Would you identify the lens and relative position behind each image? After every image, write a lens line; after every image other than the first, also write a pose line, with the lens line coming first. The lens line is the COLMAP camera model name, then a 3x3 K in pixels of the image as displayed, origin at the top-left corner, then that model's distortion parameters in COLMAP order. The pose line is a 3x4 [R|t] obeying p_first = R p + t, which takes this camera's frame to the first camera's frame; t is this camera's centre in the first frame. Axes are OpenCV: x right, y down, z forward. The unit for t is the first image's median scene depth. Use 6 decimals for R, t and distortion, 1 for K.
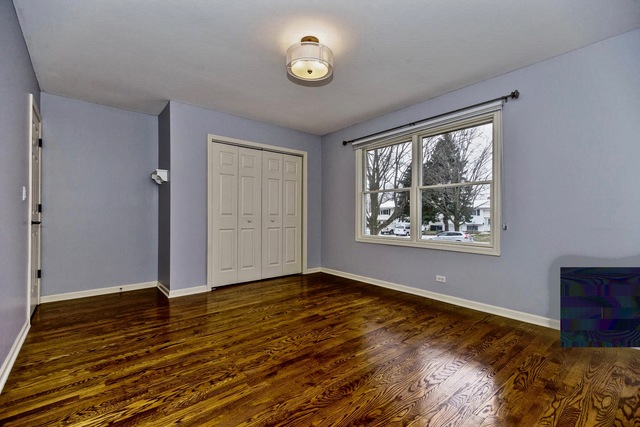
lens RADIAL K [[266.1, 0, 318.9], [0, 266.1, 216.8], [0, 0, 1]] dist [0.019559, 0.000305]
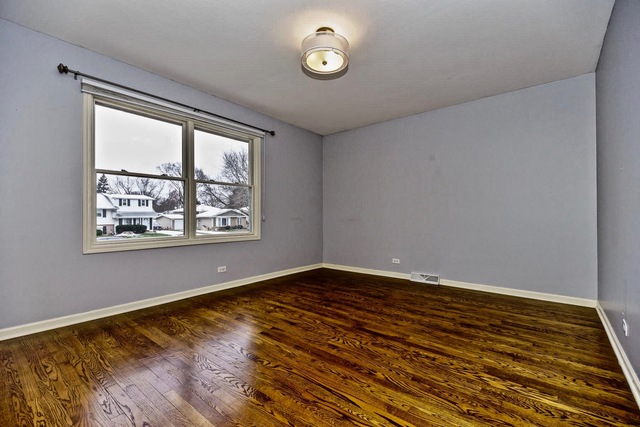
lens RADIAL K [[278.4, 0, 313.8], [0, 278.4, 213.2], [0, 0, 1]] dist [0.034175, -0.001074]
pose [[-0.144553, -0.001003, 0.989497, -1.096466], [-0.000458, 0.999999, 0.000946, 0.008736], [-0.989497, -0.000316, -0.144553, 1.229011]]
